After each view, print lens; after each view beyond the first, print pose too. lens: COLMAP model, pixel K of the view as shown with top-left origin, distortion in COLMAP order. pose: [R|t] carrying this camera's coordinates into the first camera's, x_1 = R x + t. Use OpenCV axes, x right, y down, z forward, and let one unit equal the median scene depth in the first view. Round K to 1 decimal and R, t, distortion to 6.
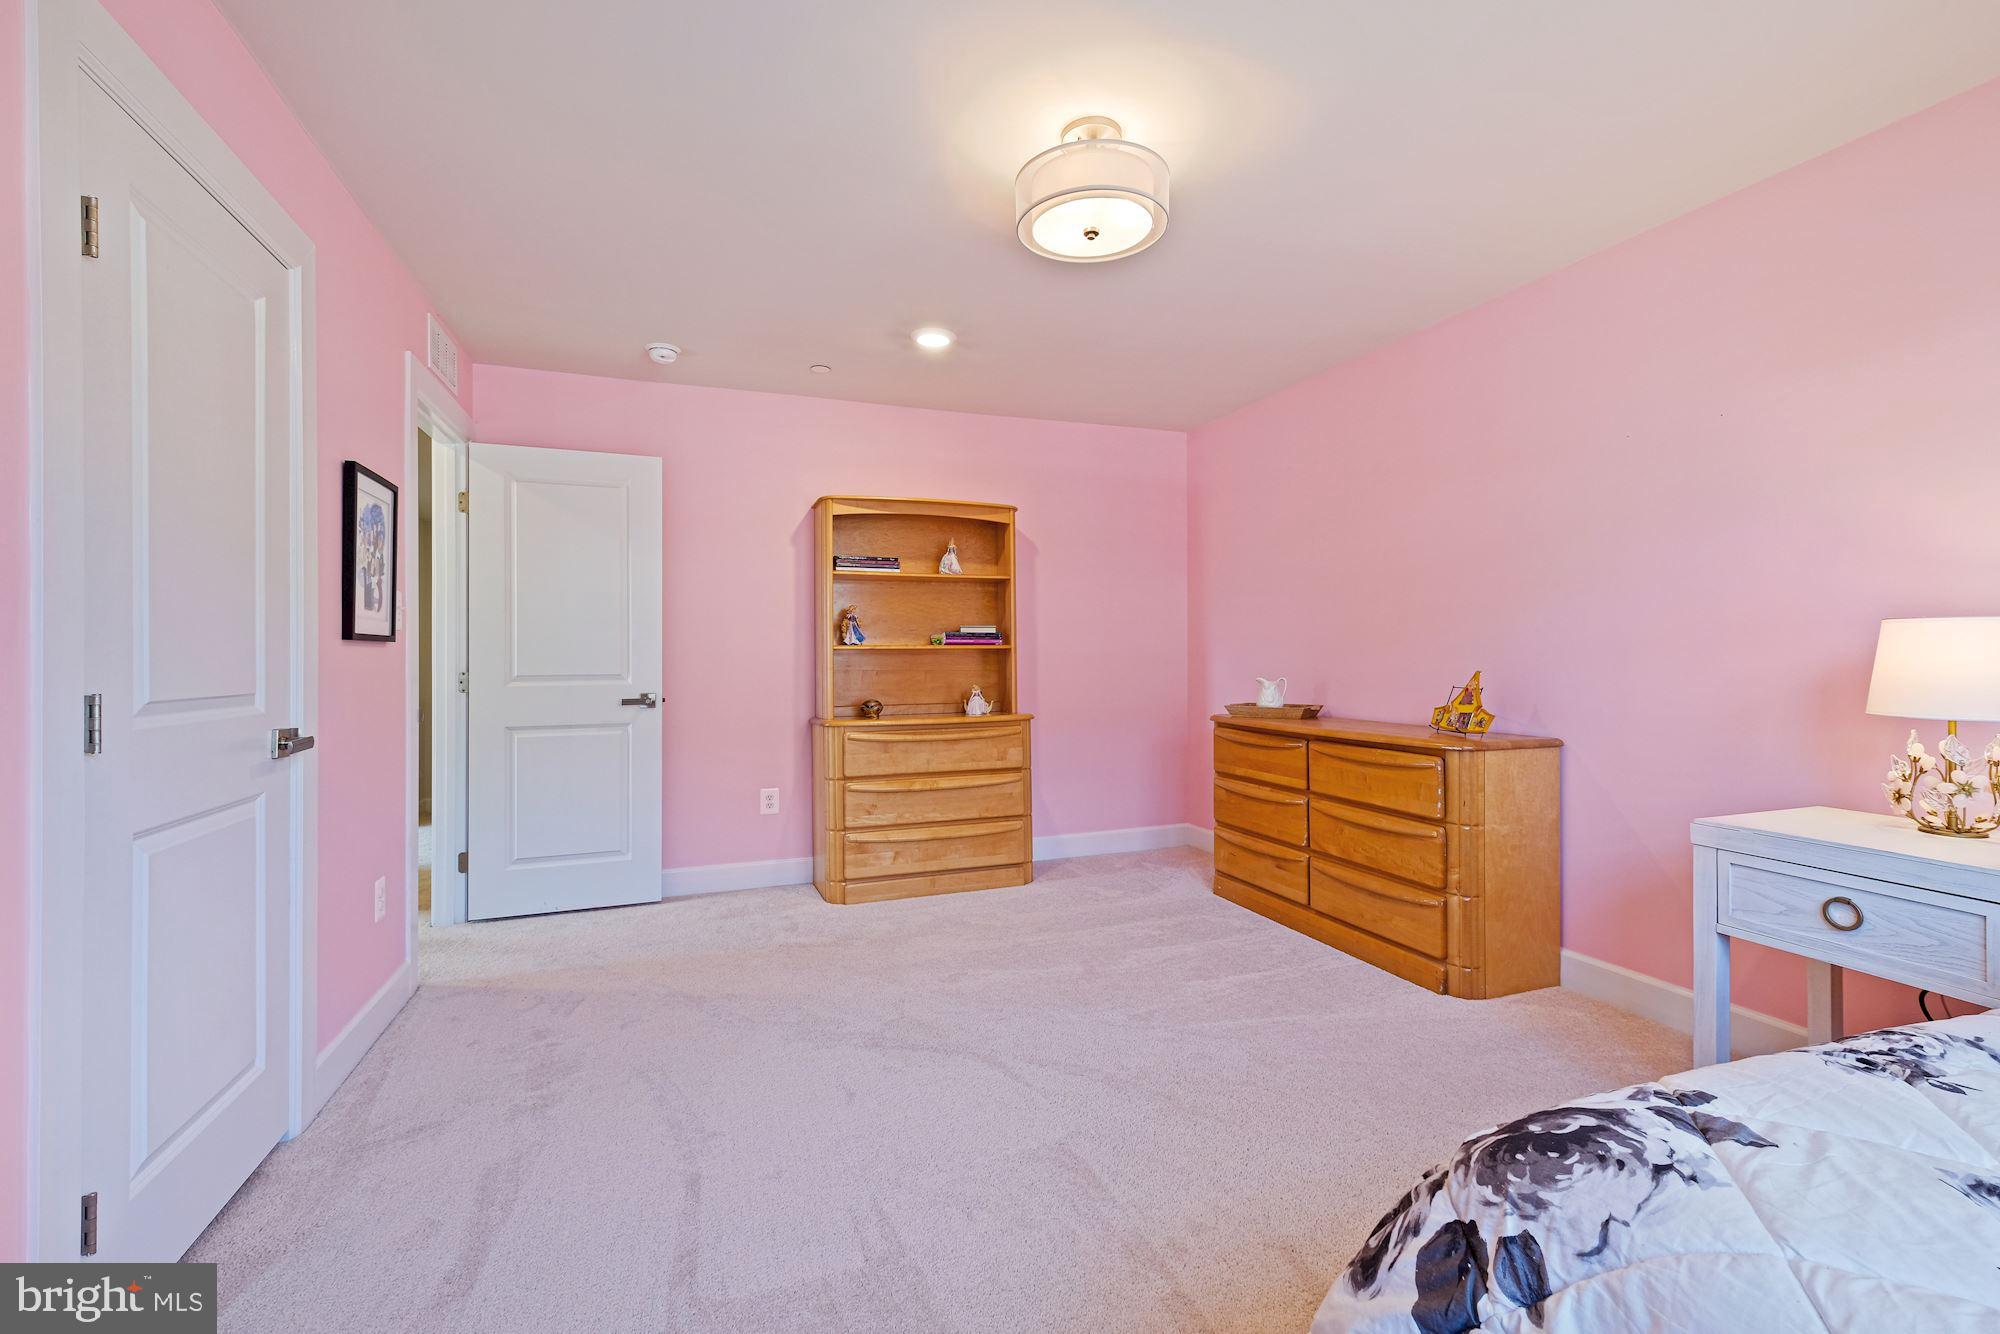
lens RADIAL K [[866.1, 0, 1001.6], [0, 866.1, 661.3], [0, 0, 1]] dist [0.012929, -0.000996]
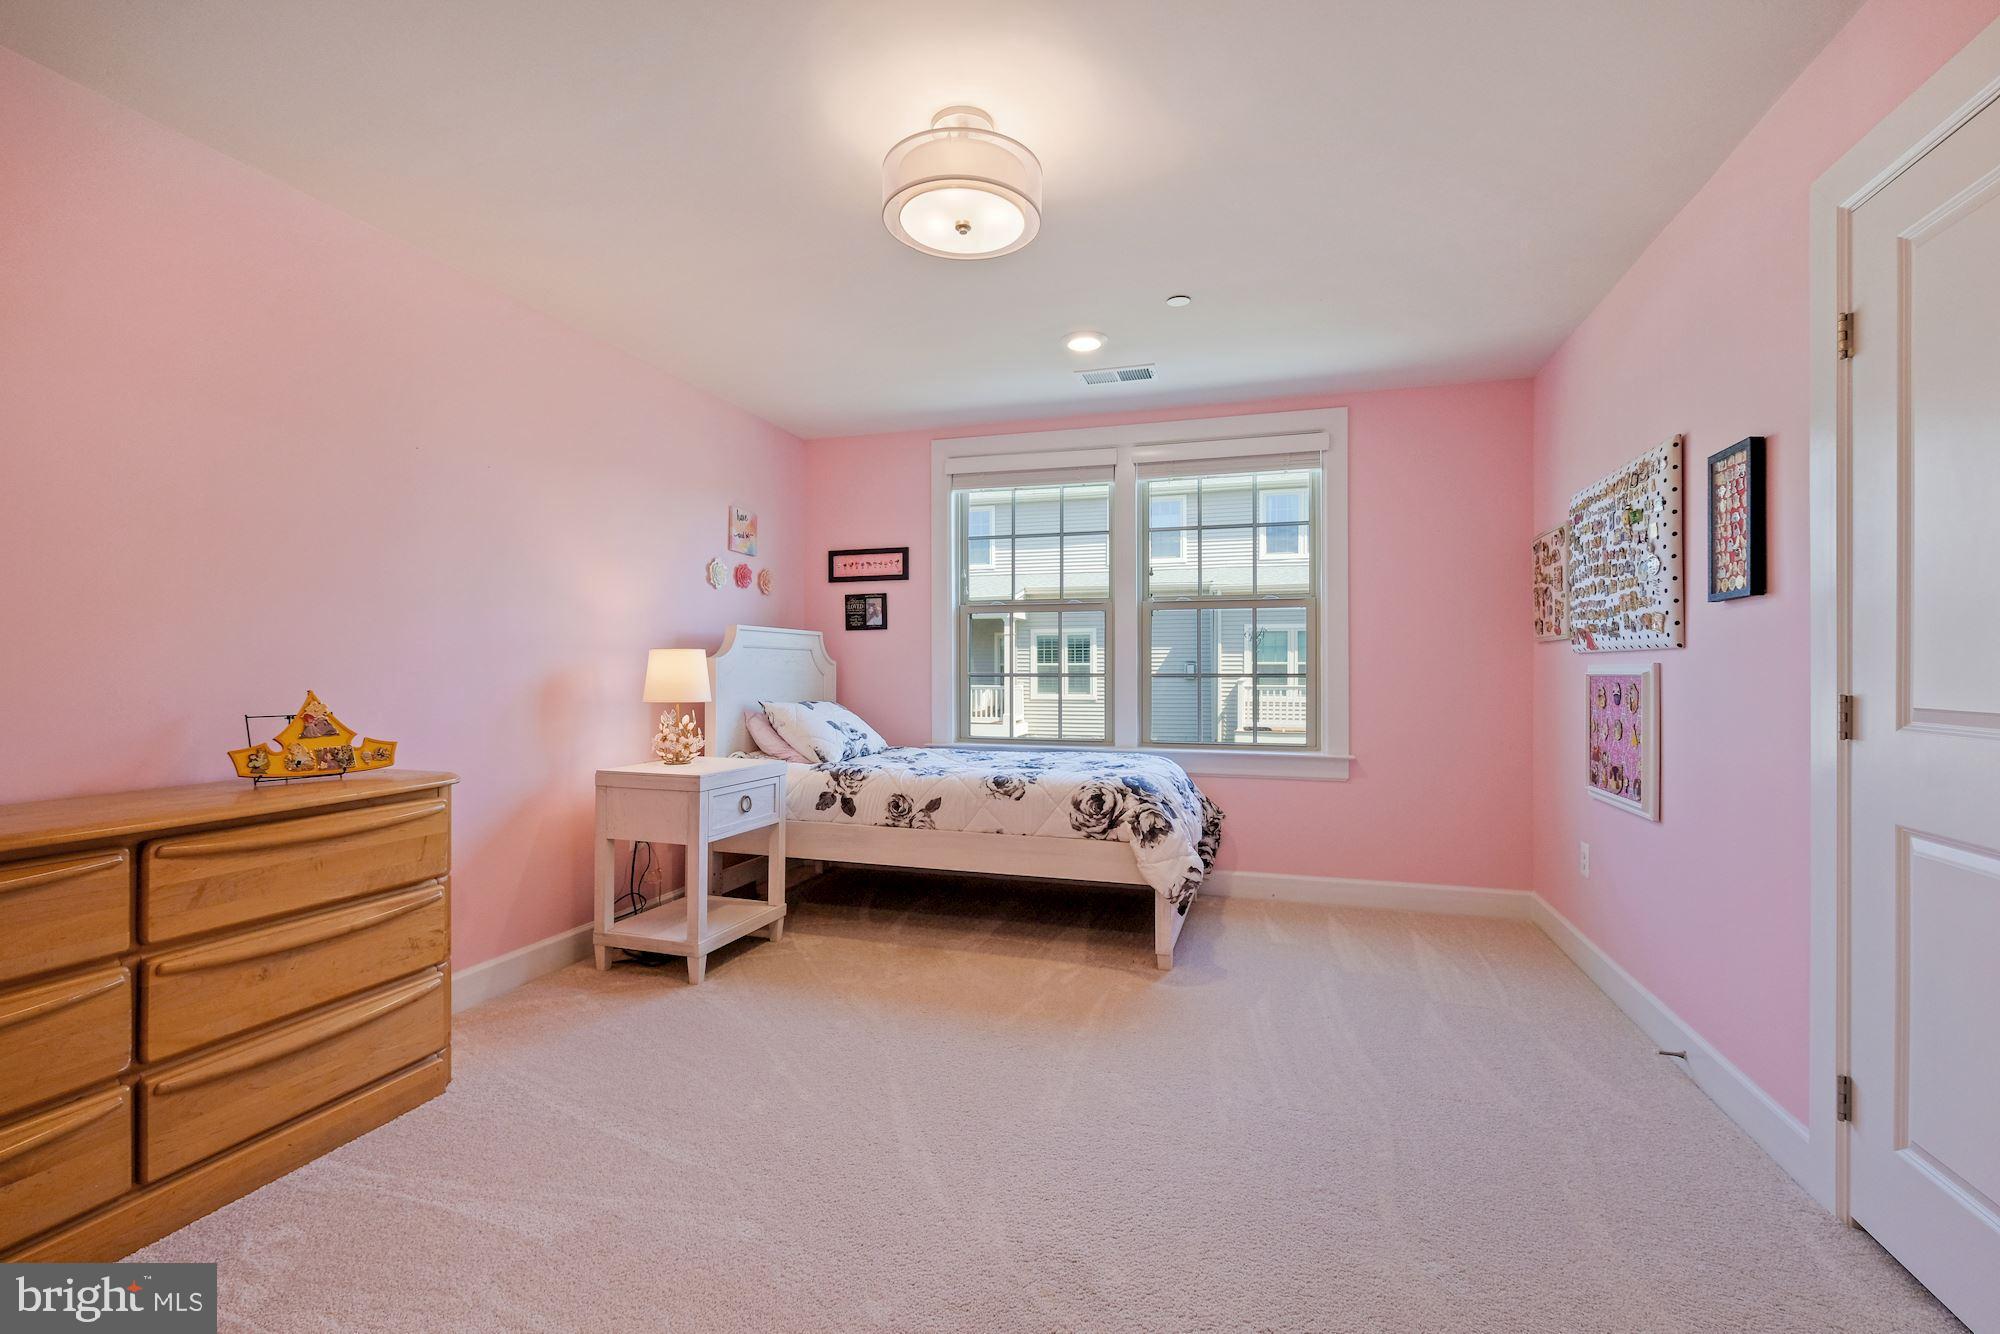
lens RADIAL K [[866.1, 0, 1000.0], [0, 866.1, 664.2], [0, 0, 1]] dist [0.012929, -0.000996]
pose [[-0.791290, 0.006839, 0.611402, -0.346789], [0.007526, 0.999971, -0.001444, -0.007457], [-0.611394, 0.003459, -0.791319, 1.139463]]
